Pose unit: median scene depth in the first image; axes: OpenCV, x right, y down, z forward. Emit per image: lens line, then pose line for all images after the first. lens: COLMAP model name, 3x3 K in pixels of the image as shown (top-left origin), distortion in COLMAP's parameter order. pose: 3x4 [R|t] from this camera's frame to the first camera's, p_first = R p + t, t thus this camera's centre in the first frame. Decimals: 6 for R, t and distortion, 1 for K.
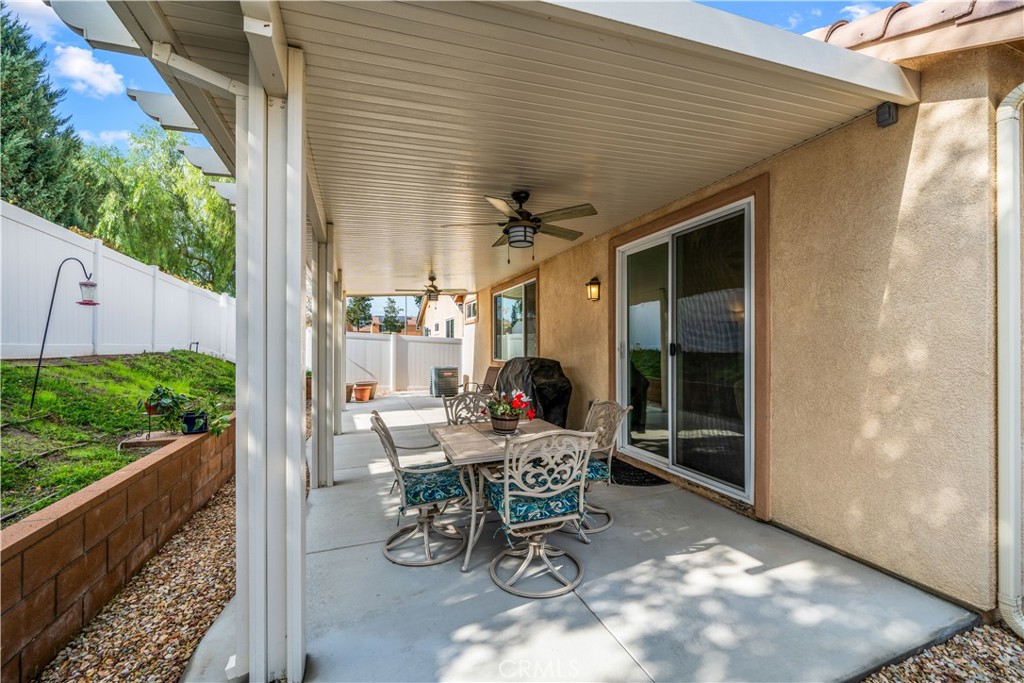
lens RADIAL K [[406.4, 0, 509.8], [0, 406.4, 342.6], [0, 0, 1]] dist [-0.004239, 0.000055]
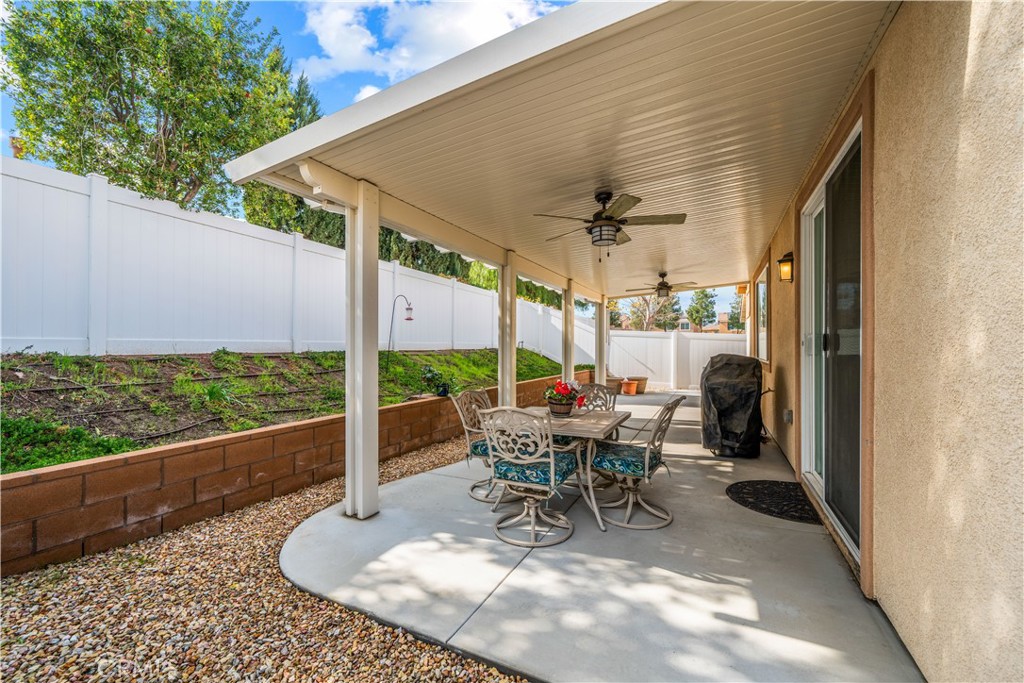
lens RADIAL K [[406.4, 0, 511.3], [0, 406.4, 345.8], [0, 0, 1]] dist [-0.004239, 0.000055]
pose [[0.680898, -0.001279, -0.732377, 0.922640], [0.008454, 0.999946, 0.006113, 0.022089], [0.732329, -0.010354, 0.680872, 0.157610]]
